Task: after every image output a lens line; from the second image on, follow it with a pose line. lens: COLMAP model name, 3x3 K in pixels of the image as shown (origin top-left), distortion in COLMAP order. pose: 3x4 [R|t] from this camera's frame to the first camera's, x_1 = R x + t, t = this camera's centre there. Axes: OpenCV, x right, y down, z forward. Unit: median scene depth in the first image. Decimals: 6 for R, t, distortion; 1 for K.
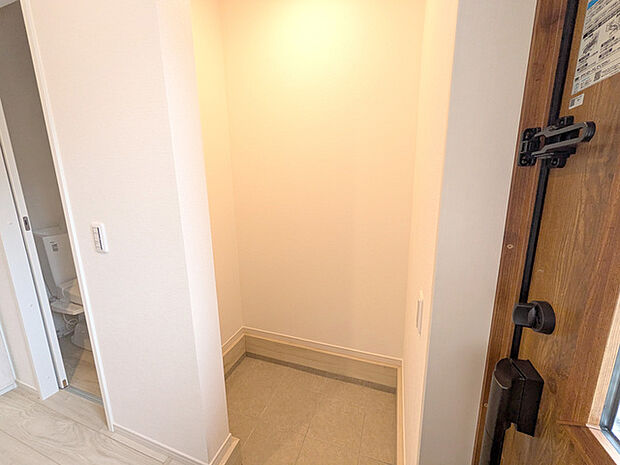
lens RADIAL K [[247.0, 0, 310.2], [0, 247.0, 231.5], [0, 0, 1]] dist [0.000988, 0.000154]
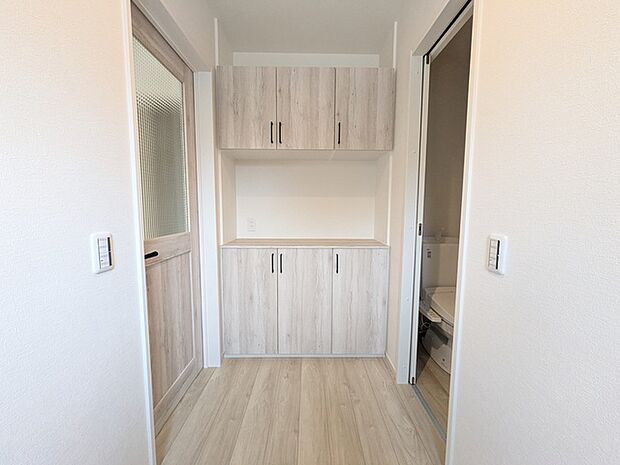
lens RADIAL K [[247.0, 0, 310.0], [0, 247.0, 230.9], [0, 0, 1]] dist [0.000988, 0.000154]
pose [[0.339067, 0.104676, -0.934921, -0.257566], [-0.193785, 0.980250, 0.039471, 0.030265], [0.920587, 0.167790, 0.352655, 0.129040]]
